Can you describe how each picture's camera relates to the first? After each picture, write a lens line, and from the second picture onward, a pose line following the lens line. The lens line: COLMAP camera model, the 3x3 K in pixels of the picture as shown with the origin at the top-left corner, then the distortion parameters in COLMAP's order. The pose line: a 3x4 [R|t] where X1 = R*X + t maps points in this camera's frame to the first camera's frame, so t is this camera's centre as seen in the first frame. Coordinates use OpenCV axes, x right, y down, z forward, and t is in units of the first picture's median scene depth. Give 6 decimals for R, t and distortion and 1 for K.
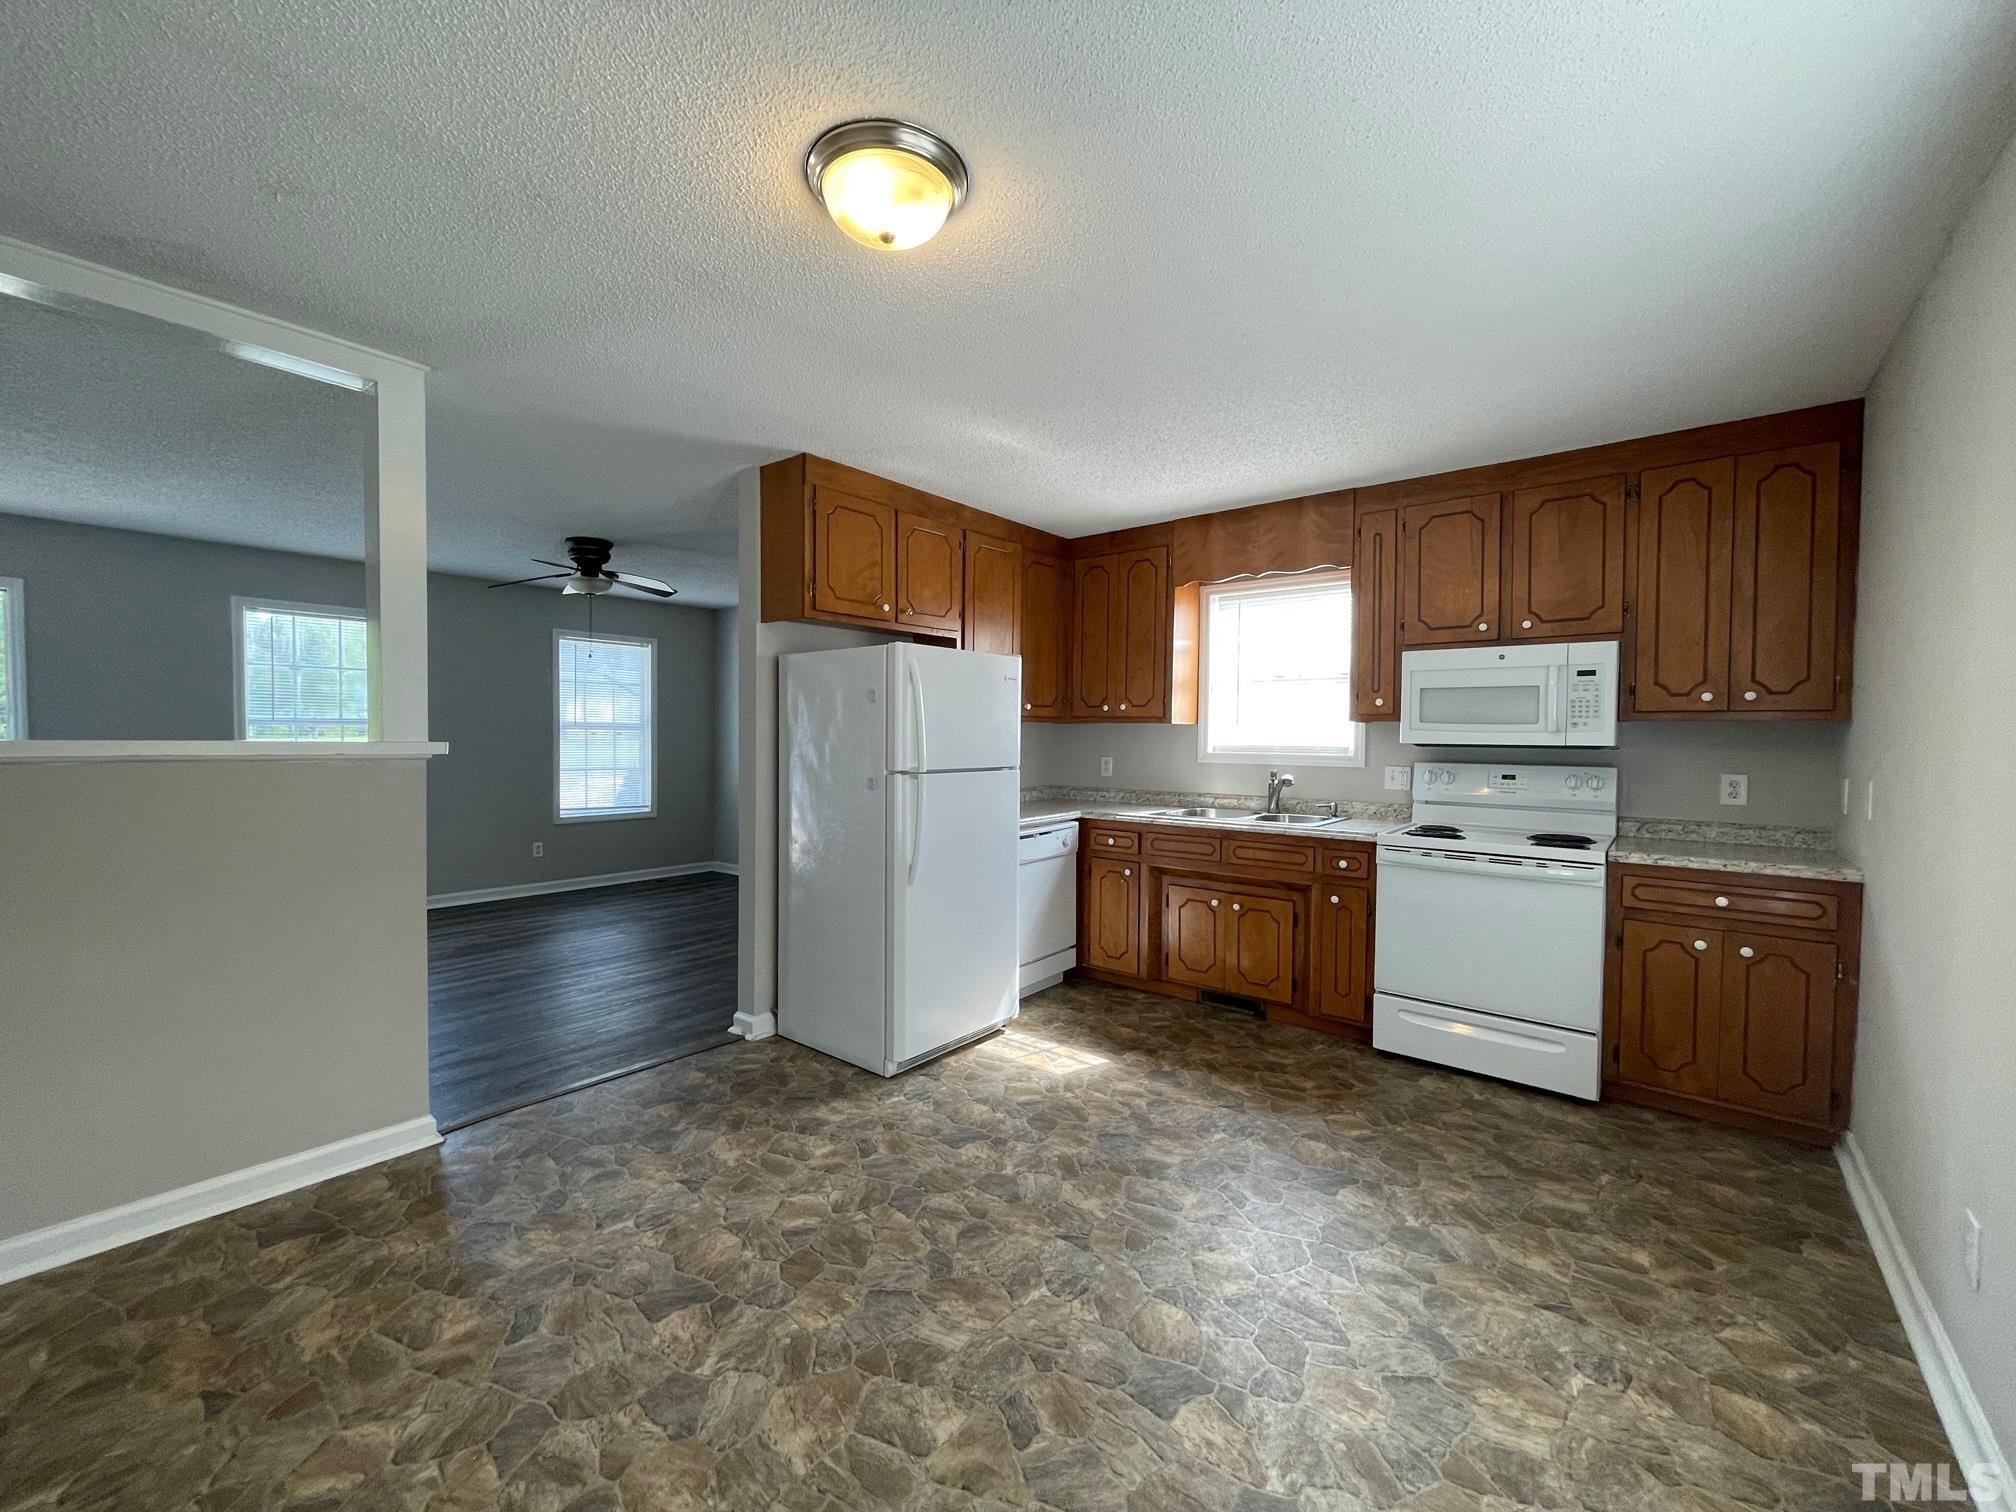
lens RADIAL K [[815.3, 0, 1000.5], [0, 815.3, 753.7], [0, 0, 1]] dist [-0.003490, 0.000243]
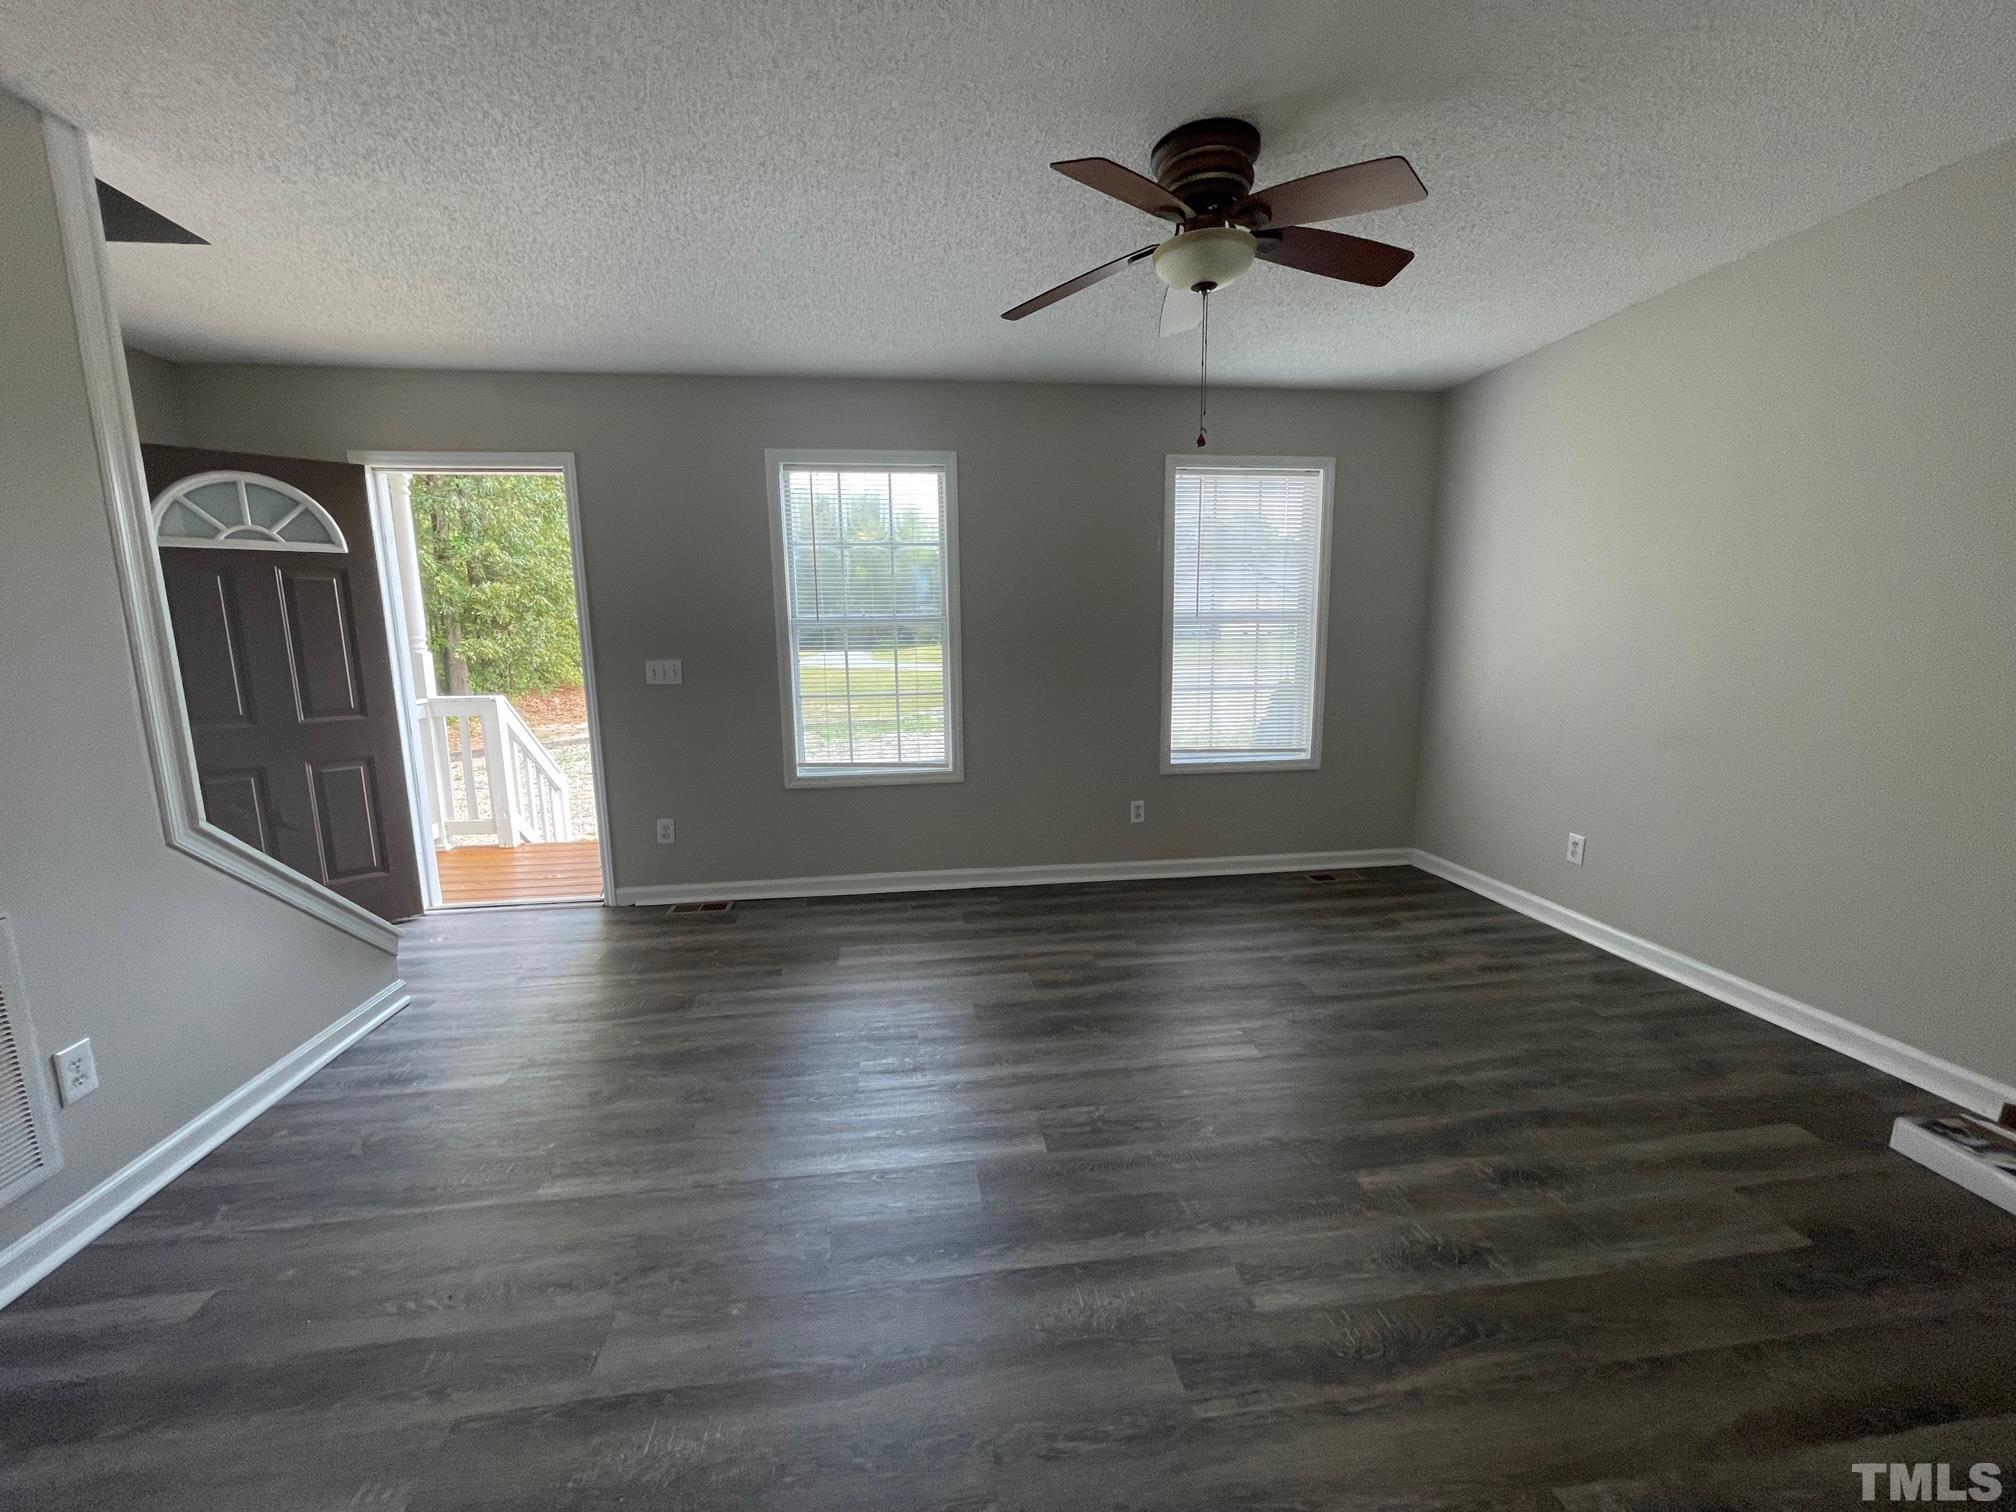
lens RADIAL K [[818.3, 0, 999.6], [0, 818.3, 755.2], [0, 0, 1]] dist [-0.000670, 0.000391]
pose [[0.728915, 0.081704, -0.679711, -0.495196], [0.001546, 0.992654, 0.120978, -0.018467], [0.684602, -0.089234, 0.723434, 1.037471]]
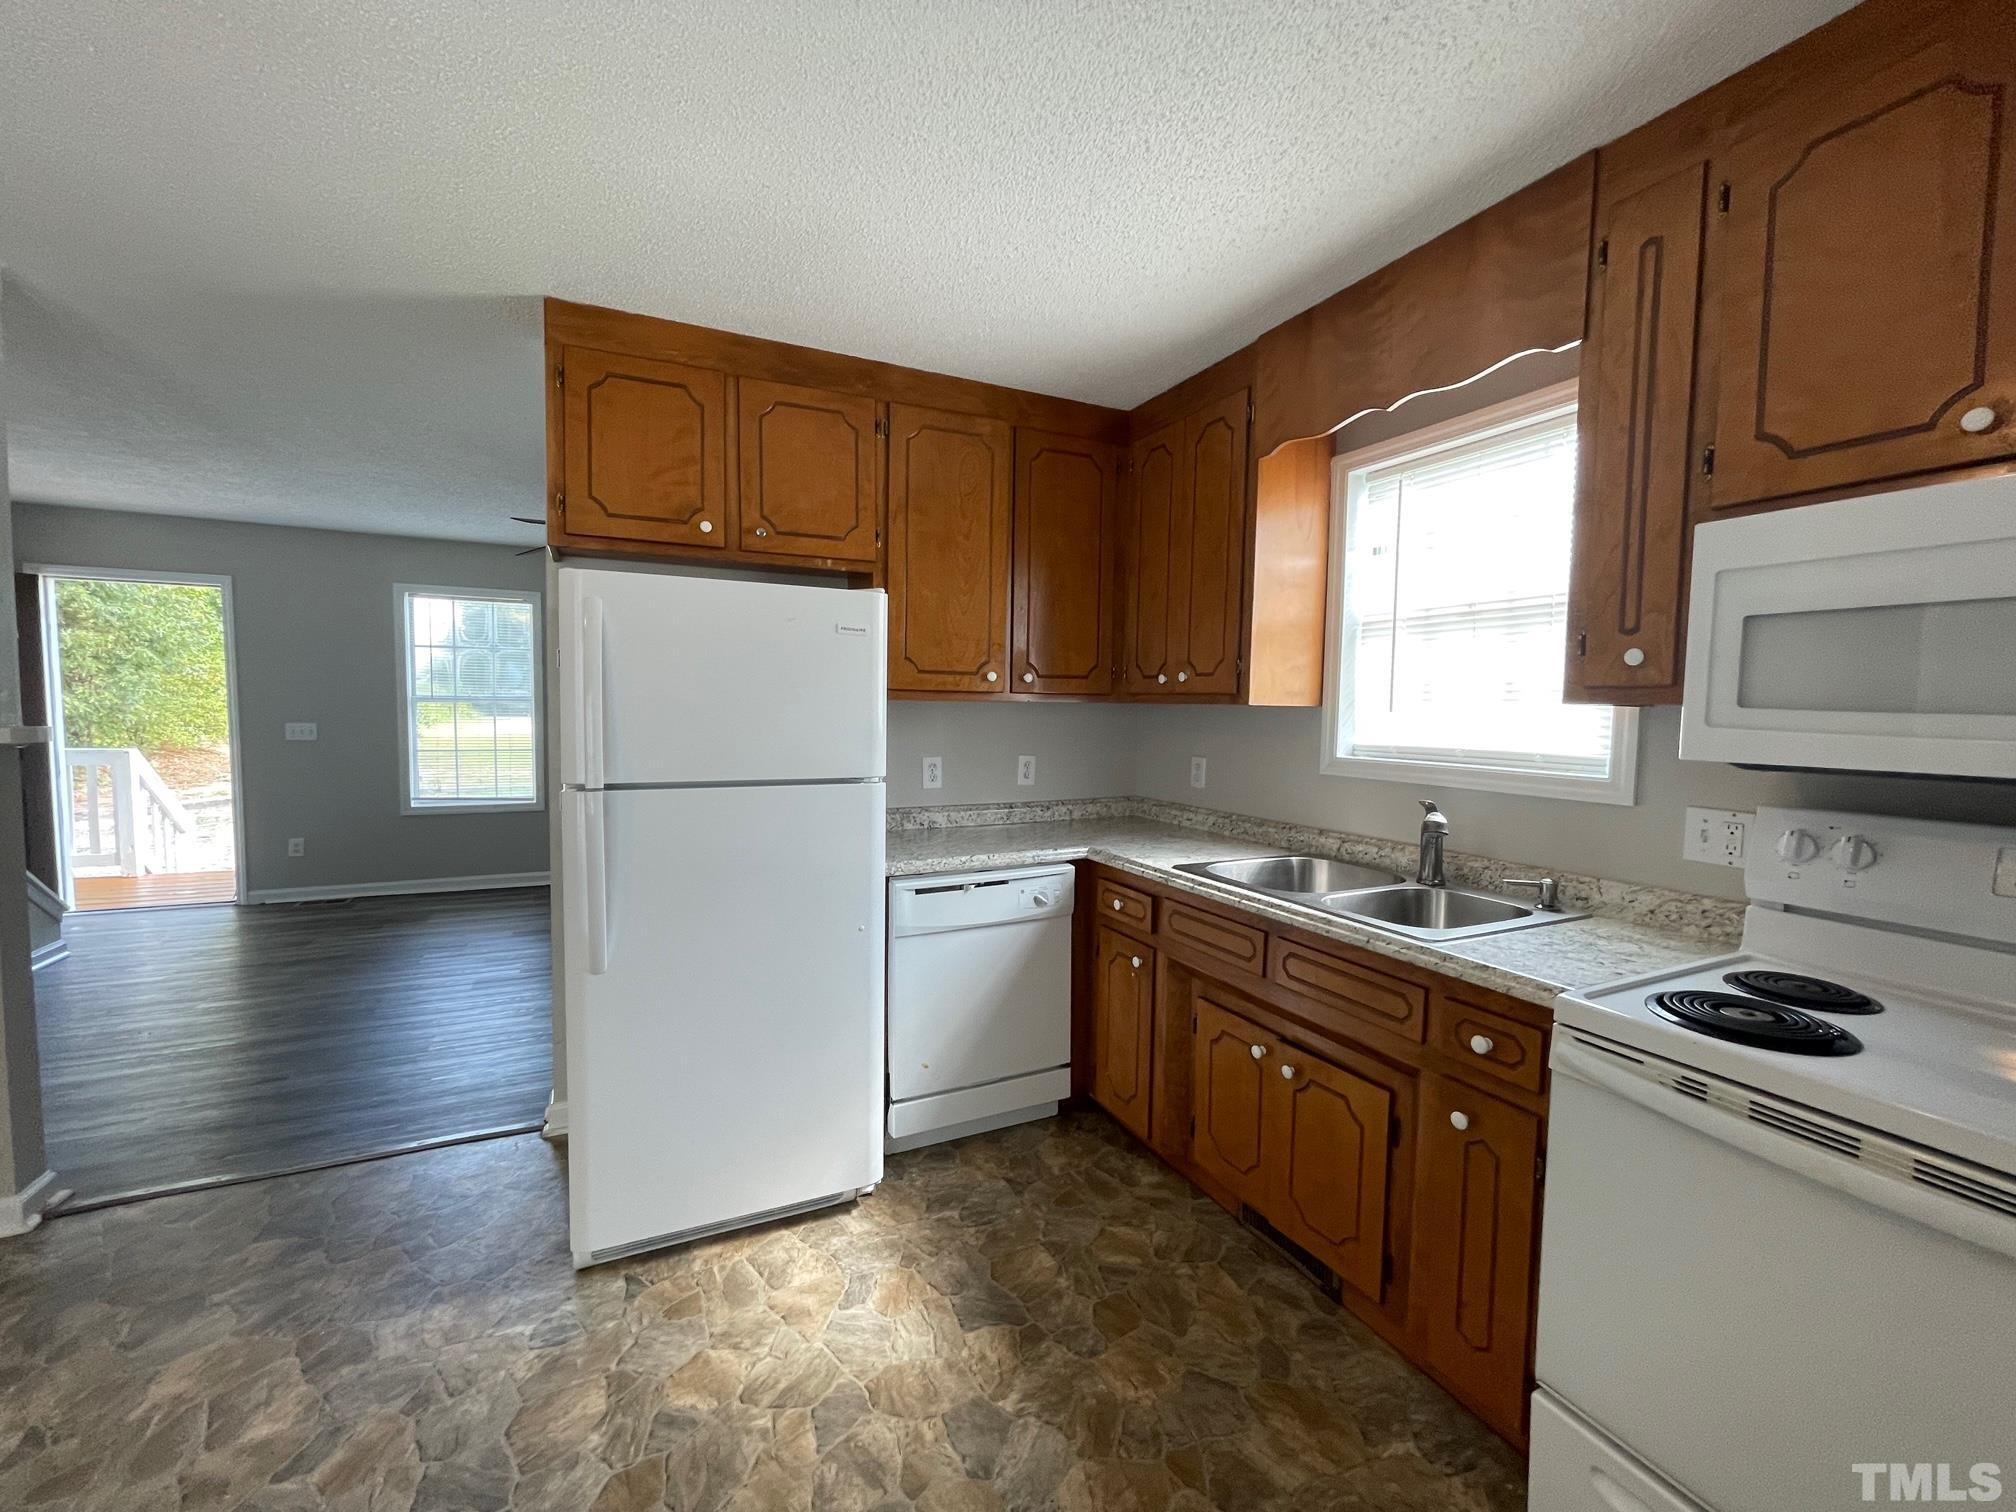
lens RADIAL K [[818.3, 0, 999.6], [0, 818.3, 755.2], [0, 0, 1]] dist [-0.000670, 0.000391]
pose [[0.905438, 0.030448, -0.423385, 0.441881], [-0.018128, 0.999288, 0.033098, -0.027203], [0.424091, -0.022294, 0.905345, 0.618222]]
